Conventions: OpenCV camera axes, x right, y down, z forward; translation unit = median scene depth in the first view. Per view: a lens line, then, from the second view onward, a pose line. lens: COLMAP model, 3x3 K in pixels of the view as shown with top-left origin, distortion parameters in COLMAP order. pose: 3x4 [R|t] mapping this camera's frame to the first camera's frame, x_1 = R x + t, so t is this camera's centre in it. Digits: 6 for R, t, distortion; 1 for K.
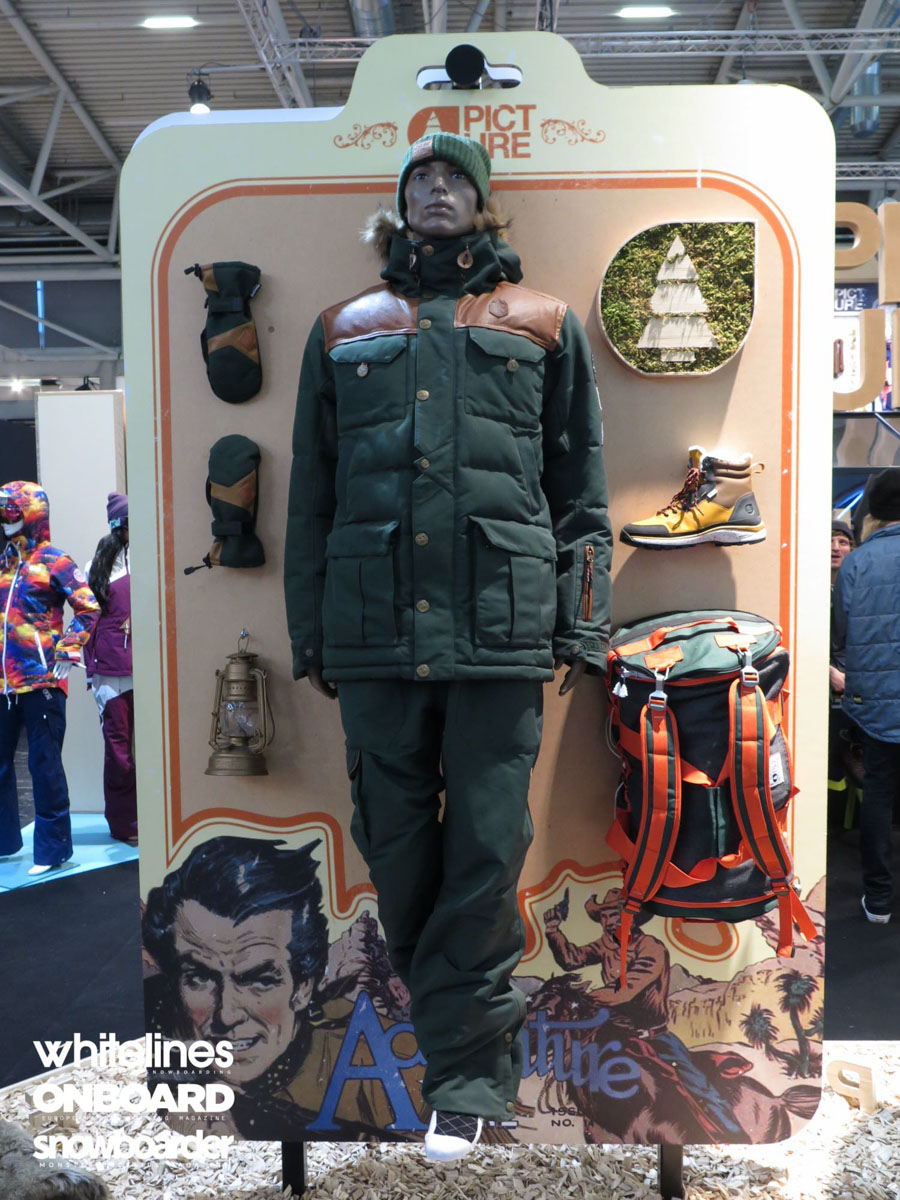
lens RADIAL K [[1017.2, 0, 459.7], [0, 1017.2, 604.5], [0, 0, 1]] dist [-0.017457, 0.009439]
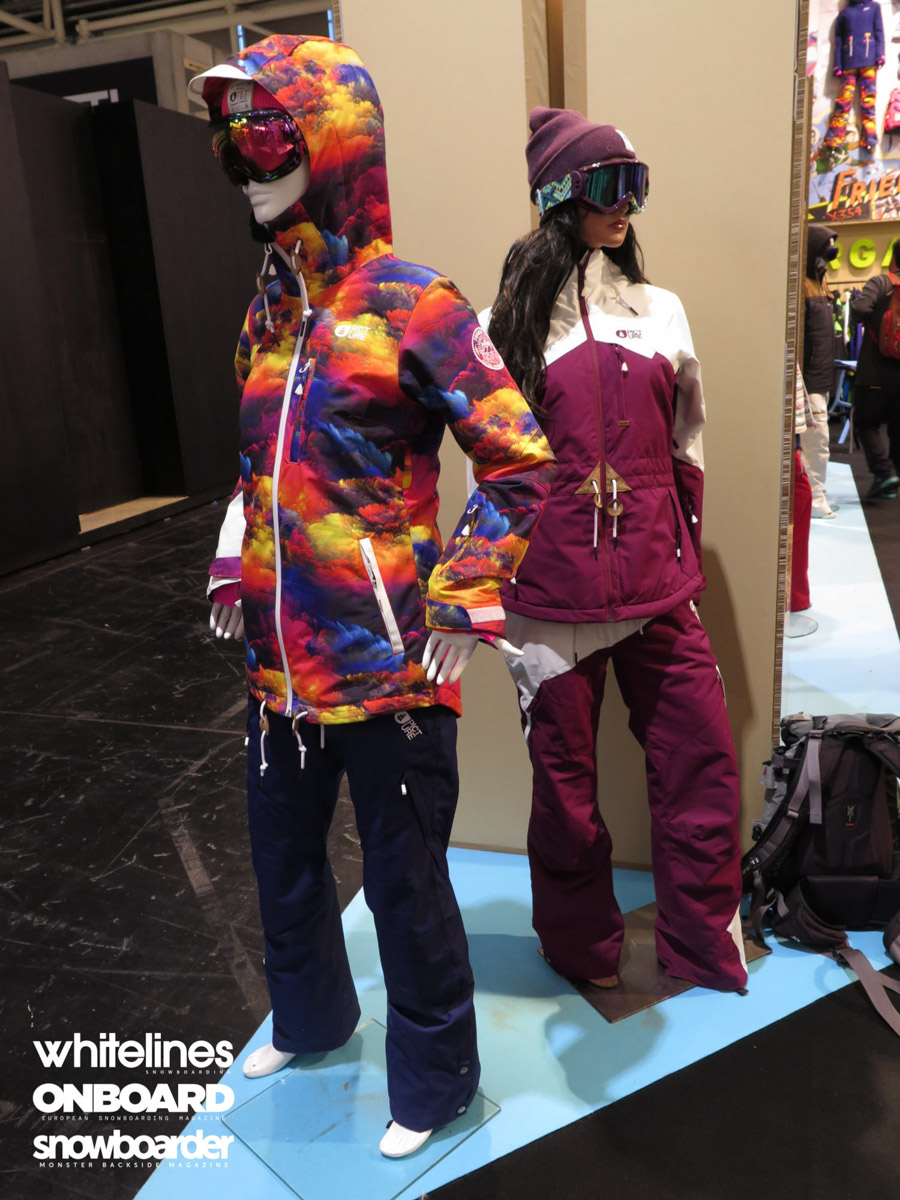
lens RADIAL K [[1017.2, 0, 458.8], [0, 1017.2, 602.7], [0, 0, 1]] dist [-0.017457, 0.009439]
pose [[0.957731, 0.031152, -0.285973, -0.296600], [0.032620, 0.975946, 0.215558, -0.020440], [0.285810, -0.215775, 0.933678, 0.703145]]
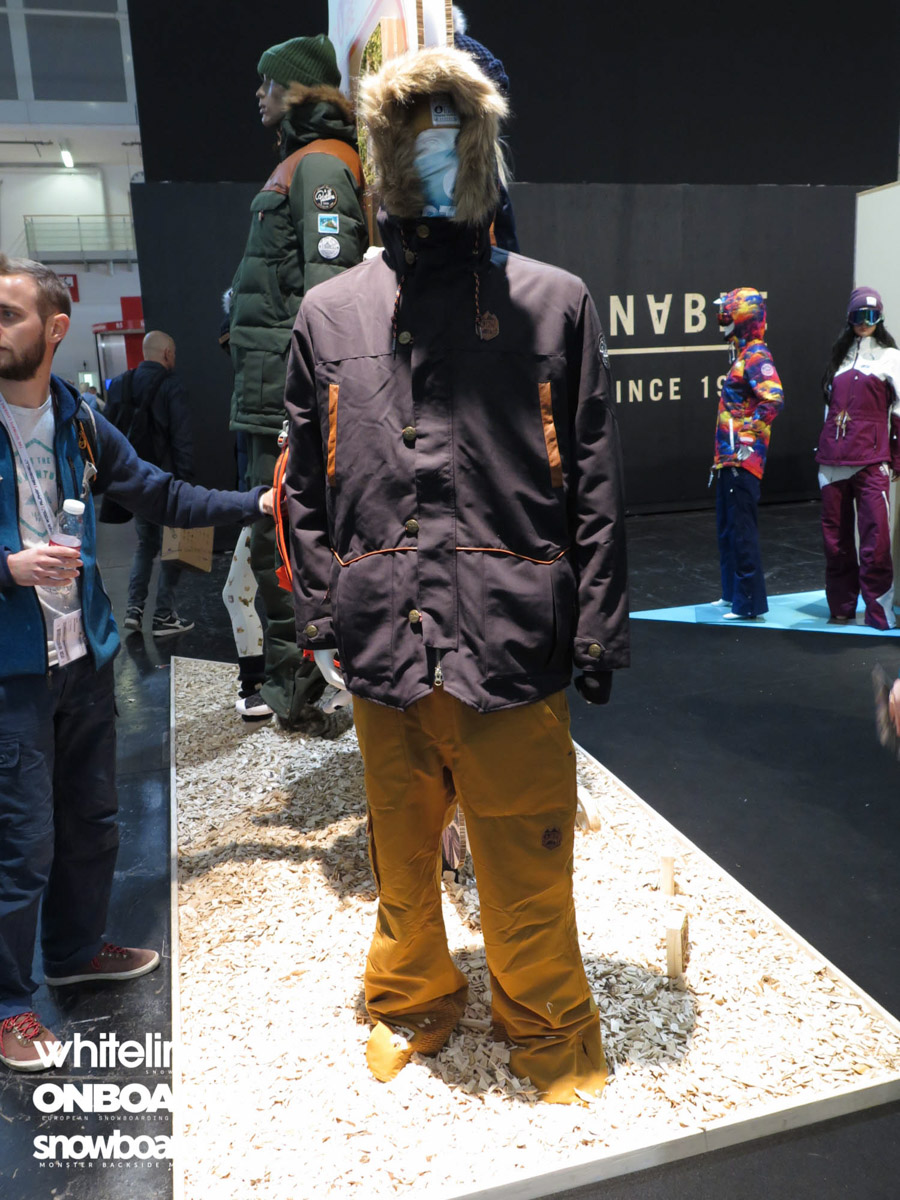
lens RADIAL K [[1017.2, 0, 452.9], [0, 1017.2, 605.1], [0, 0, 1]] dist [-0.017457, 0.009439]
pose [[0.295090, 0.204556, -0.933316, 0.640574], [-0.021924, 0.978007, 0.207419, 0.000989], [0.955218, -0.040745, 0.293084, 0.325386]]
